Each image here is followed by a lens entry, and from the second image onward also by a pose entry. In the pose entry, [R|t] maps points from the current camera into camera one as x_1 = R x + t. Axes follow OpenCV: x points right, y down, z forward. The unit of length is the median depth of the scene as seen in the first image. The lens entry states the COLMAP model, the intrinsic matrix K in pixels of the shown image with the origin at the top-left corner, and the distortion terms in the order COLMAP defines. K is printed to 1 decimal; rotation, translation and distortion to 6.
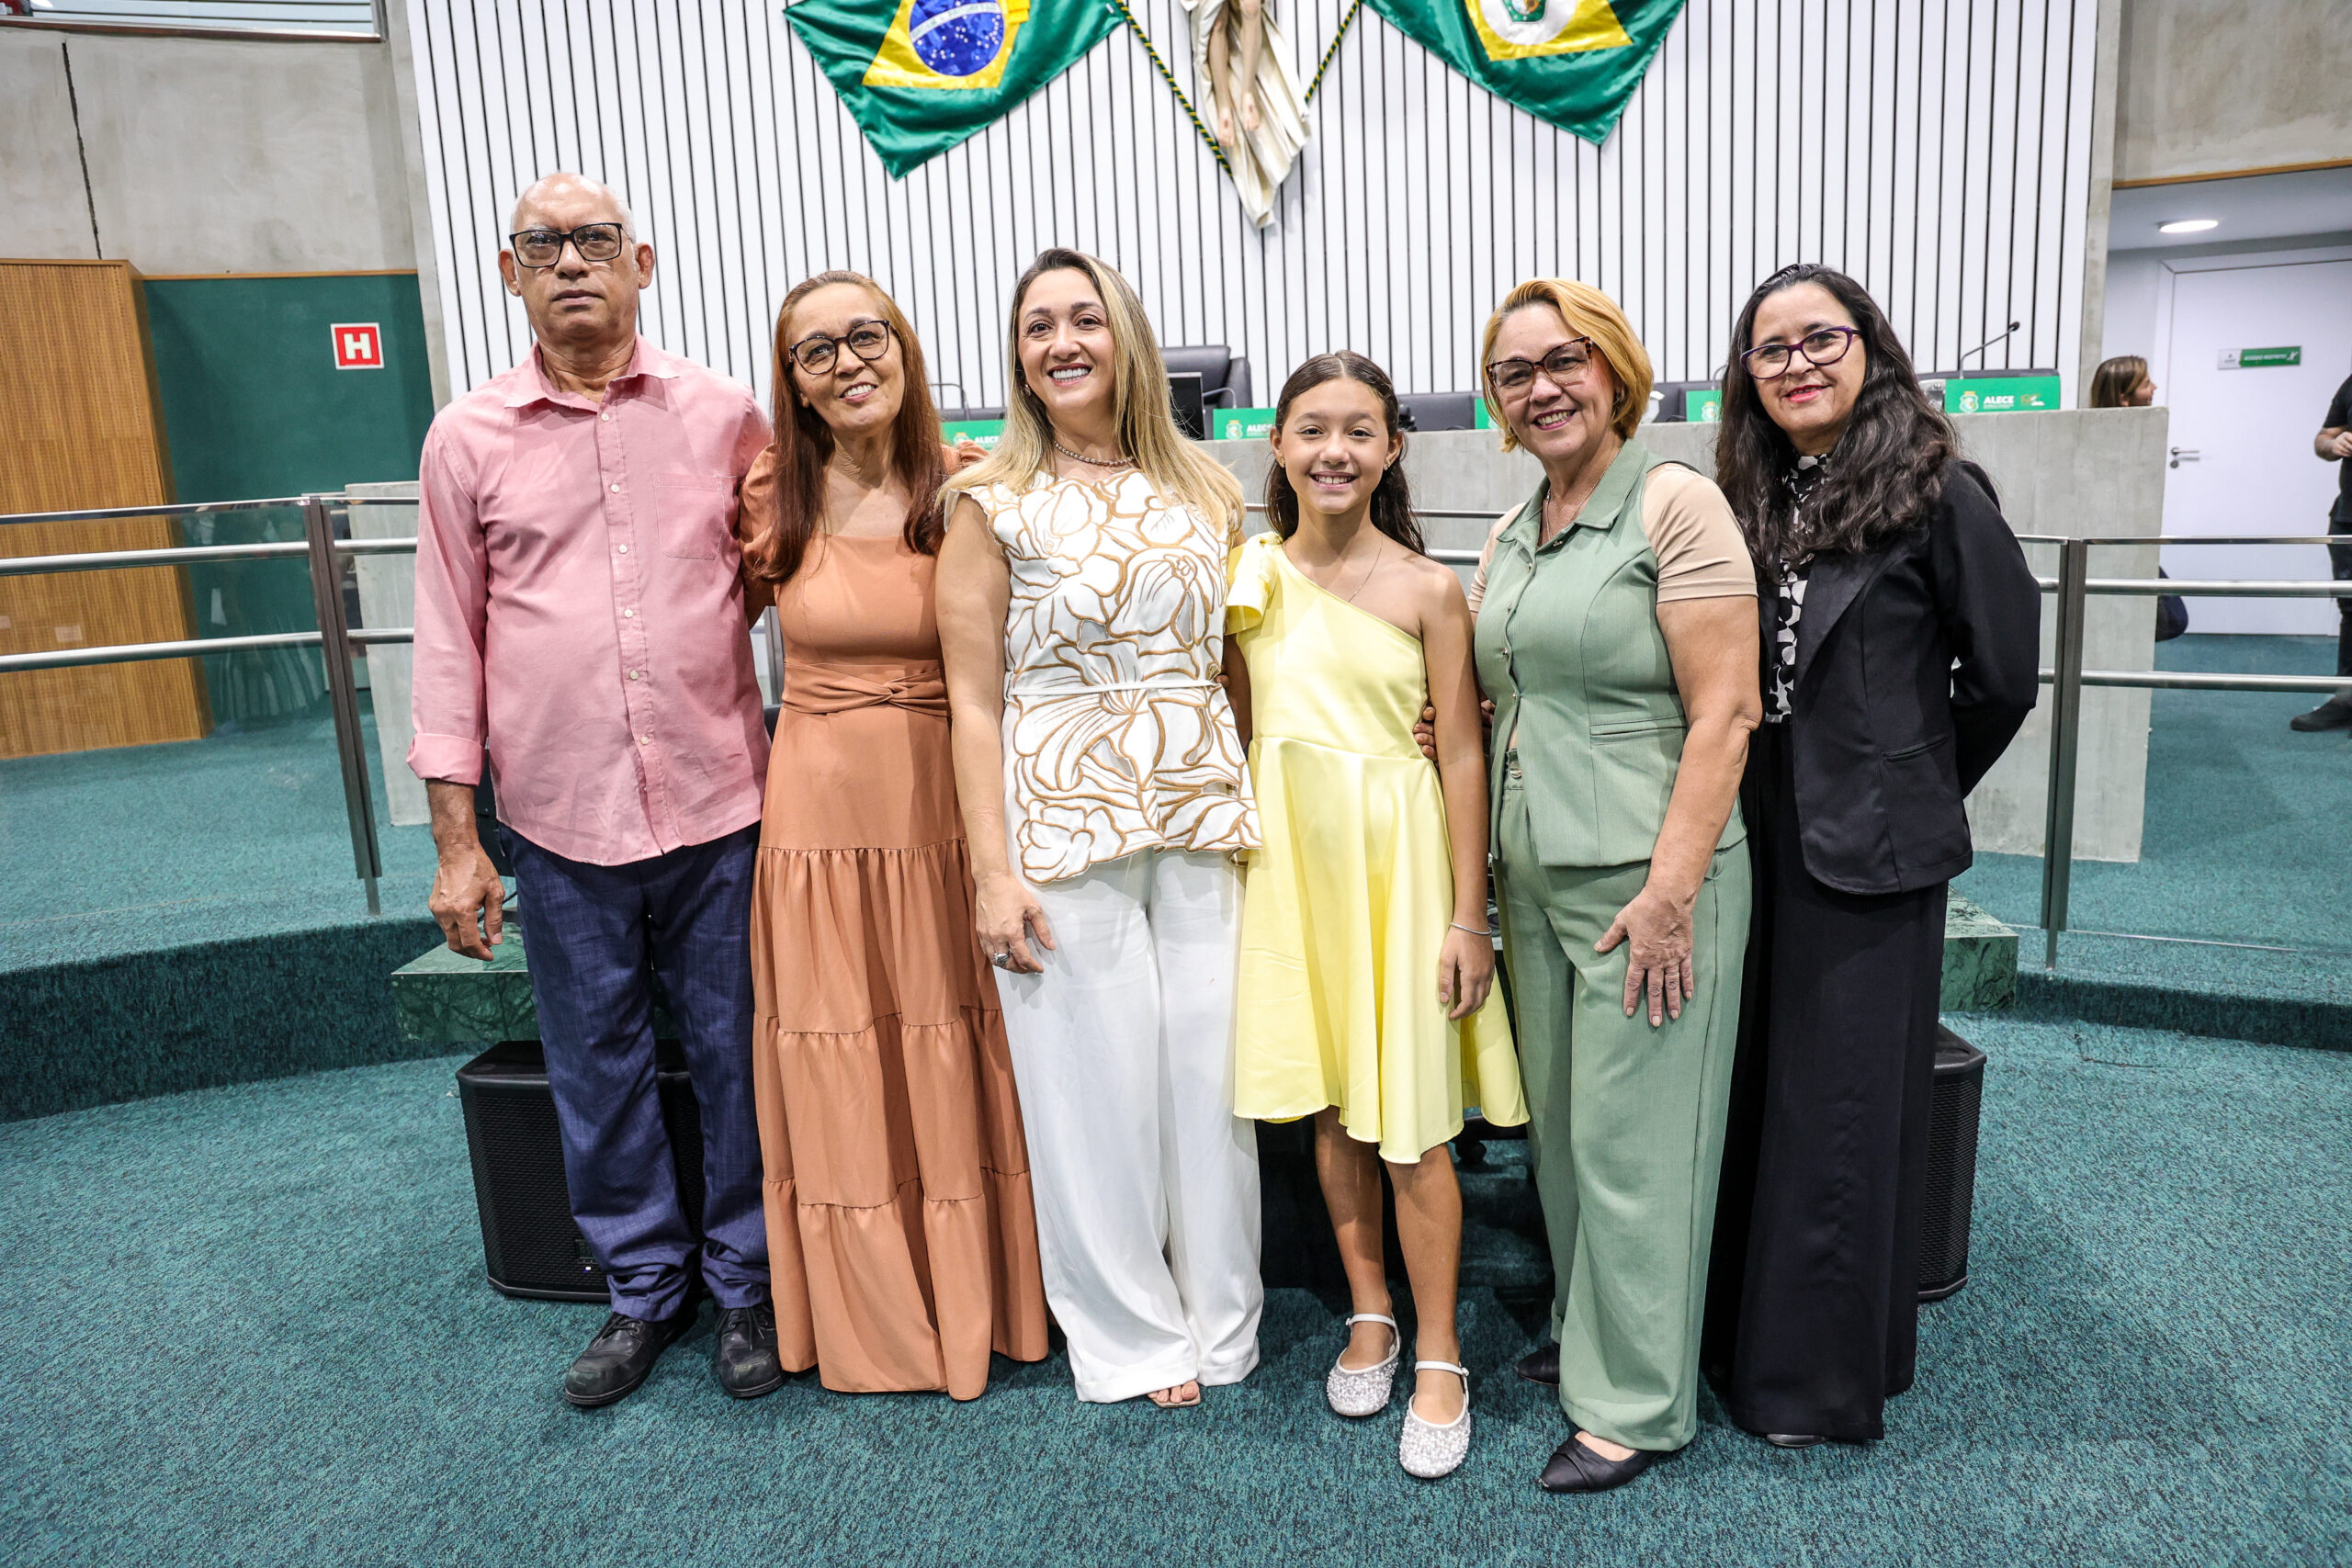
lens RADIAL K [[1663.7, 0, 1180.7], [0, 1663.7, 781.8], [0, 0, 1]] dist [-0.076534, 0.053657]
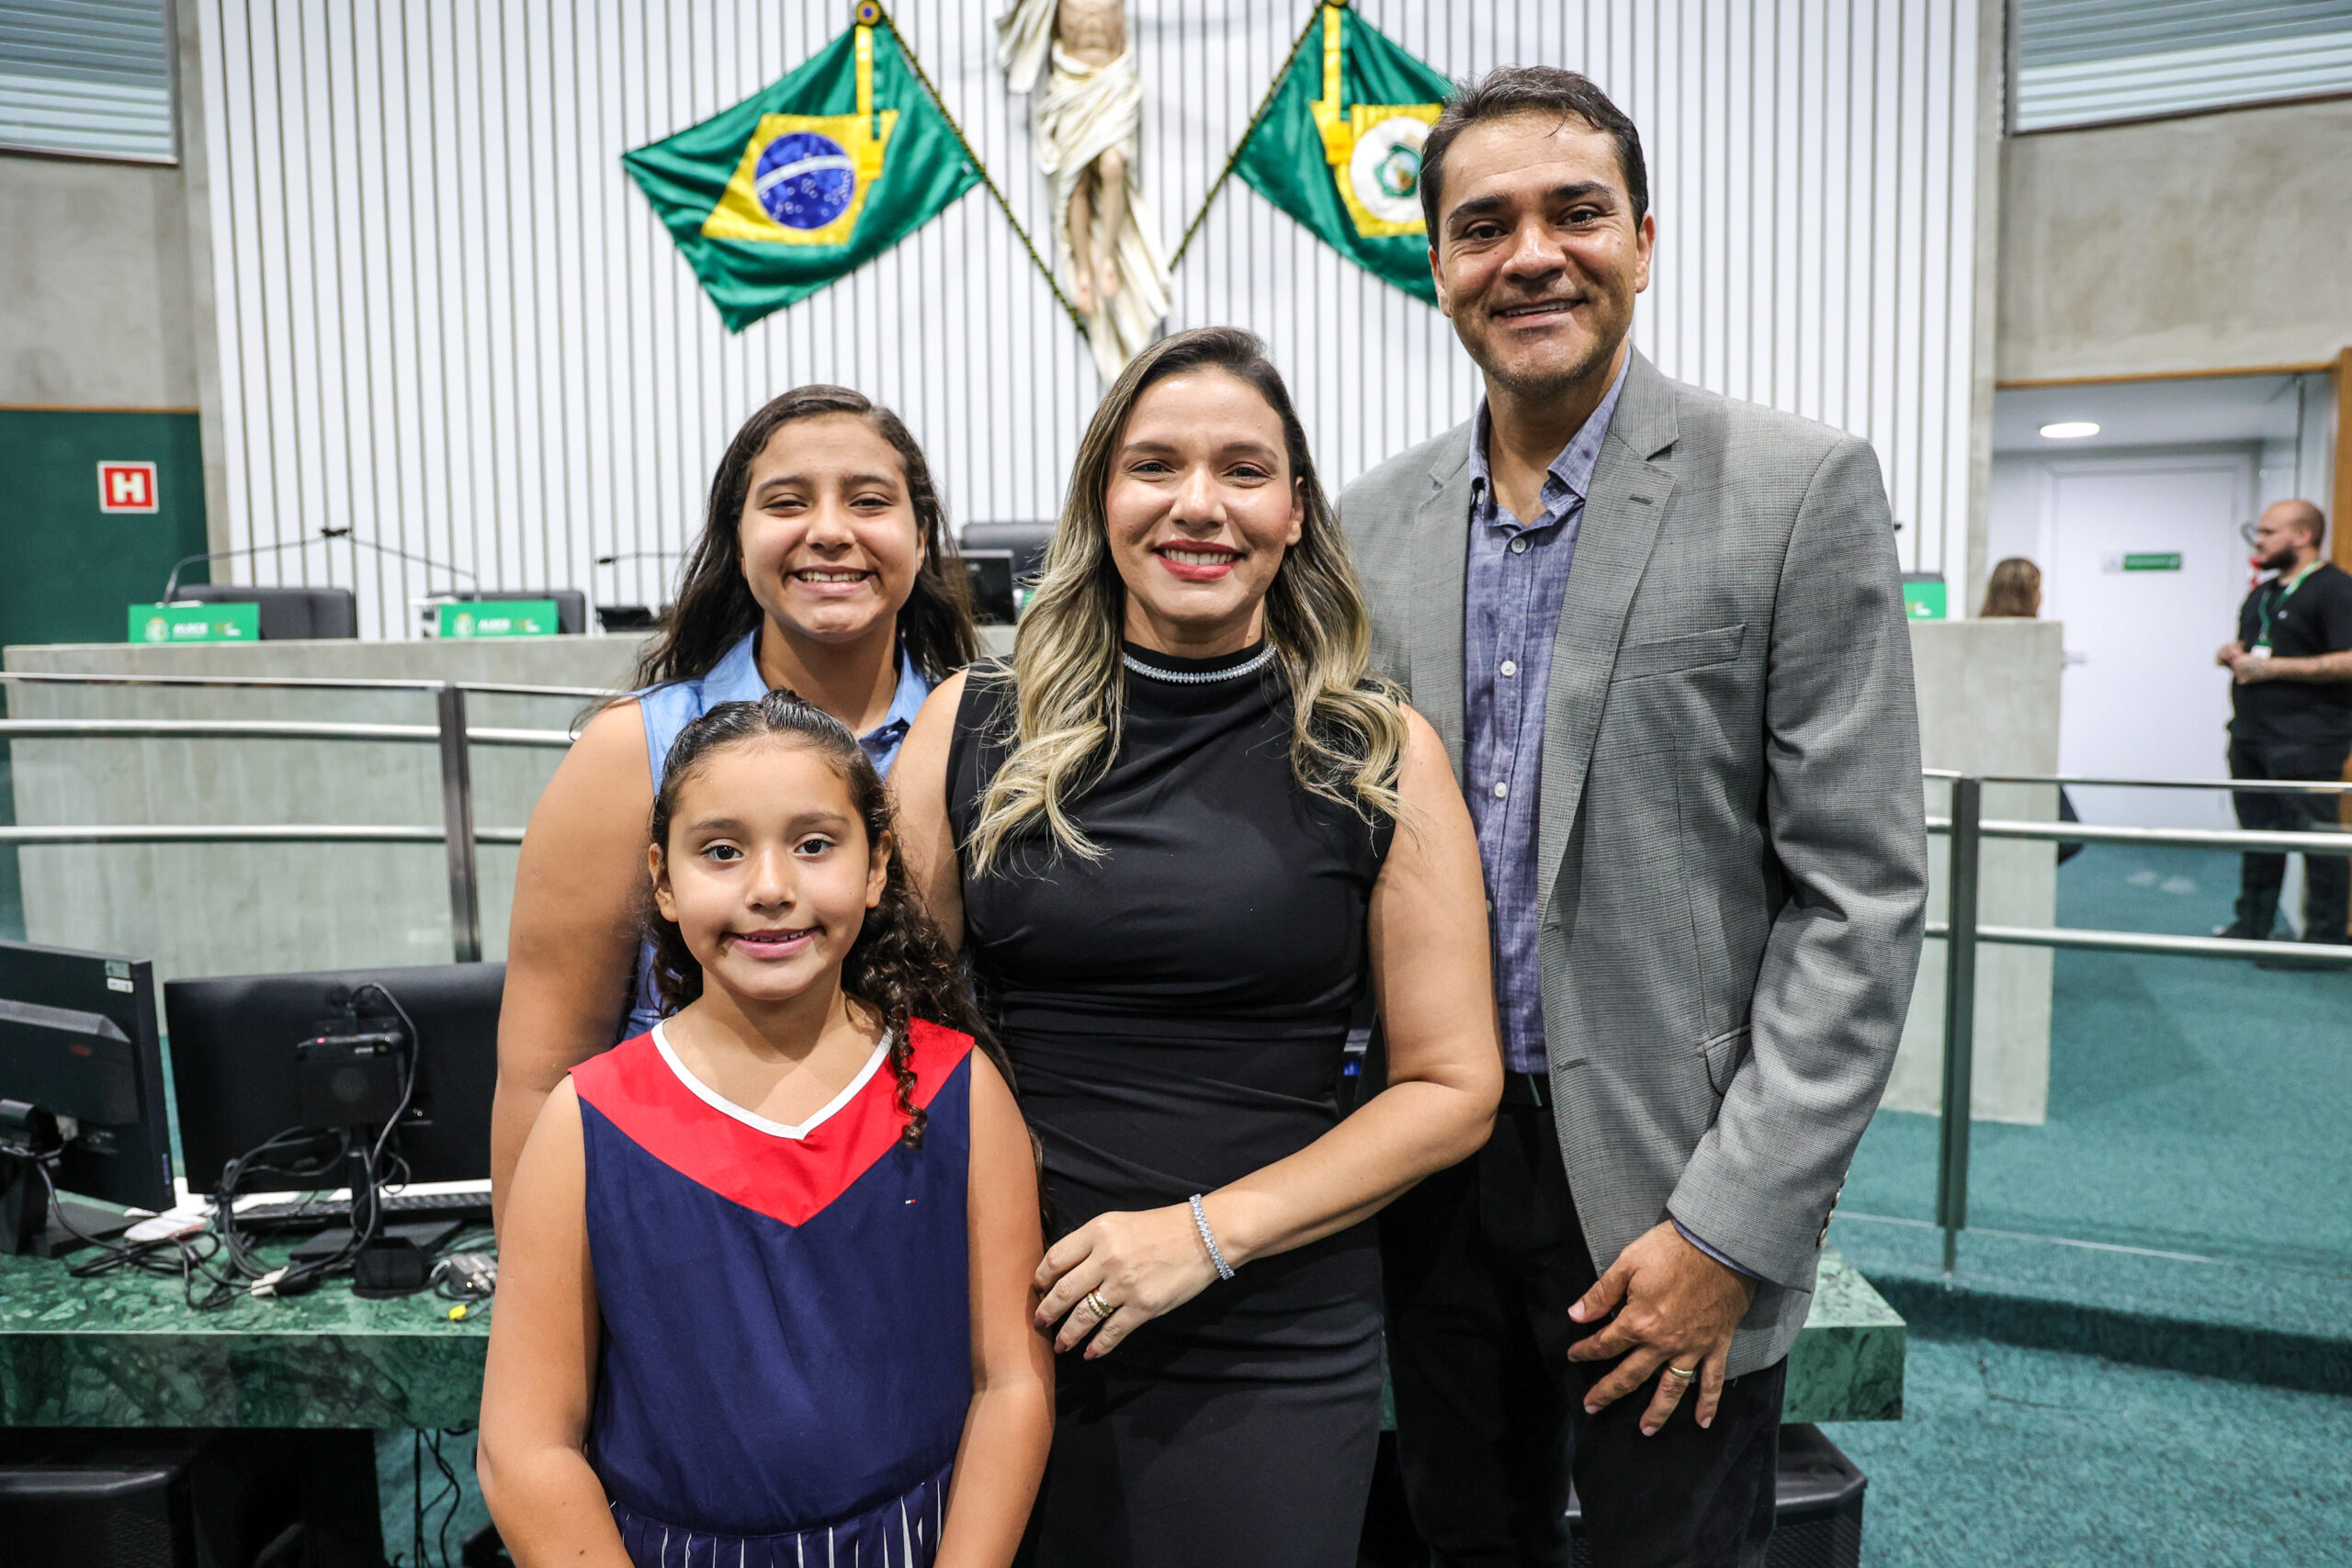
lens RADIAL K [[1653.4, 0, 1193.1], [0, 1653.4, 778.4], [0, 0, 1]] dist [-0.076568, 0.053716]
pose [[0.998071, 0.025134, 0.056759, 0.052131], [-0.019408, 0.994871, -0.099273, -0.031407], [-0.058963, 0.097980, 0.993440, 0.097429]]
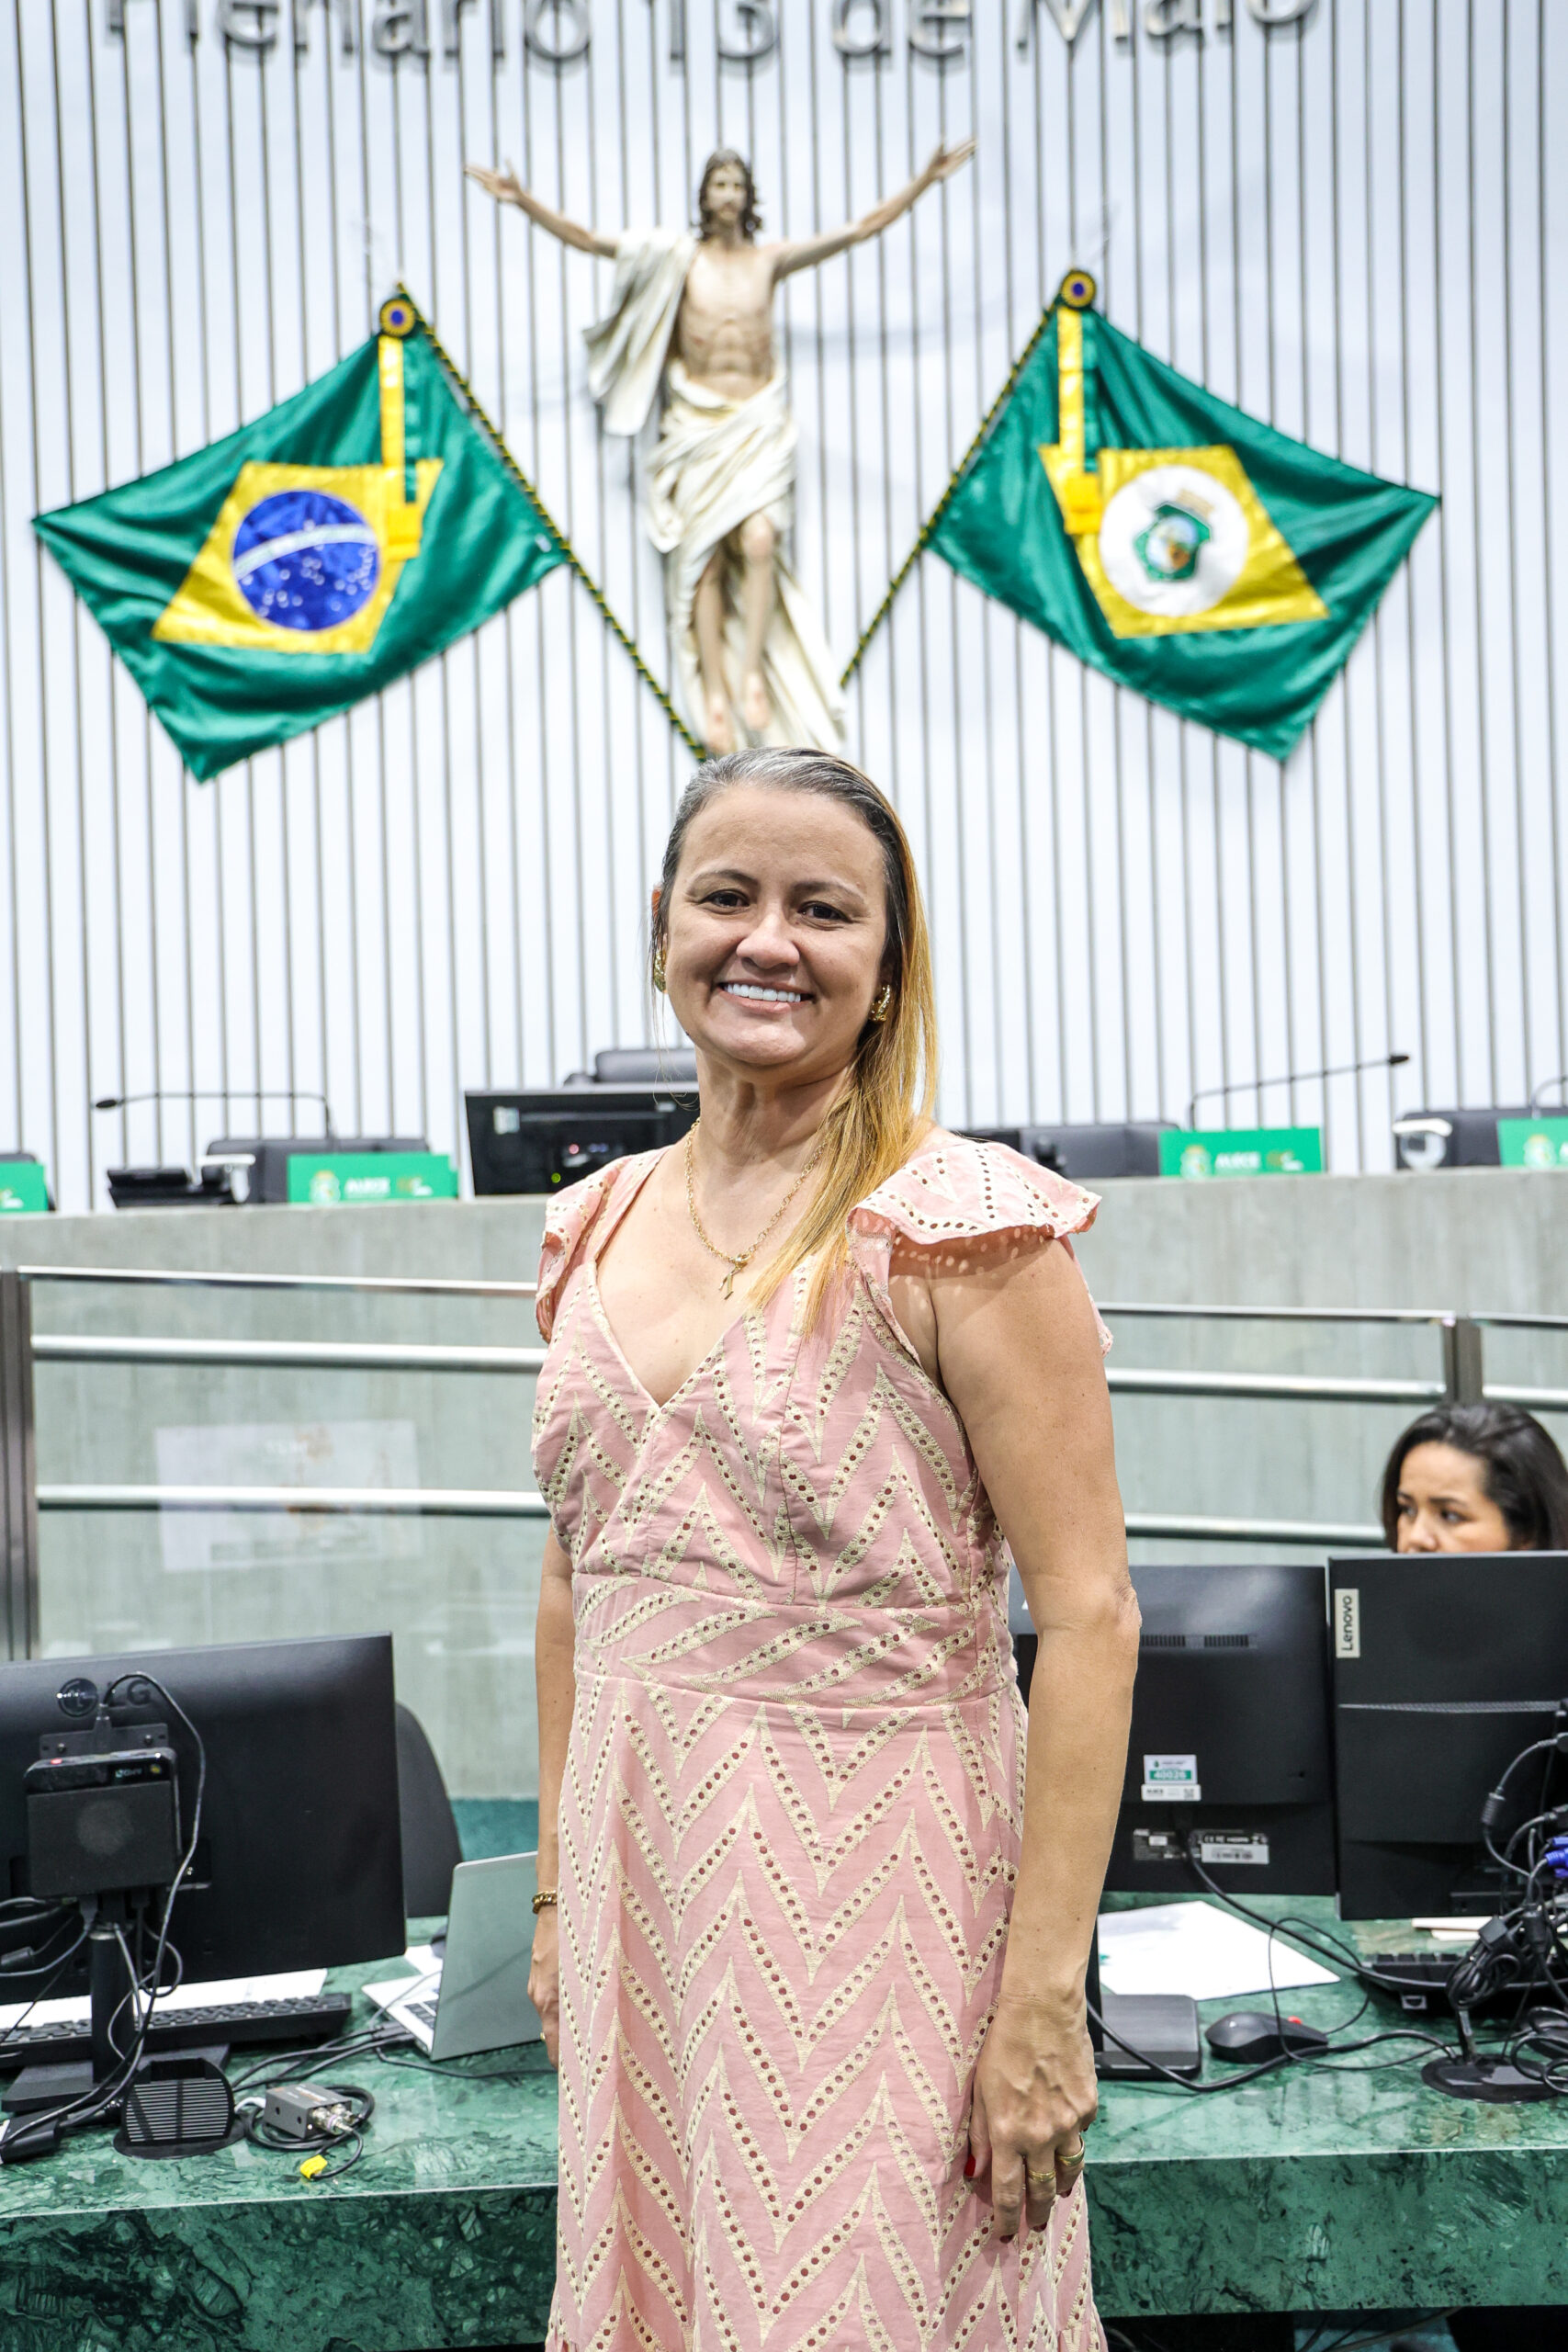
lens RADIAL K [[2506.8, 0, 794.0], [0, 2506.8, 1167.5], [0, 0, 1]] dist [0.051568, 0.086258]
pose [[0.995423, 0.014402, 0.094471, -0.041917], [0.006404, 0.976304, -0.216309, -0.010898], [-0.095348, 0.215924, 0.971744, 0.077968]]
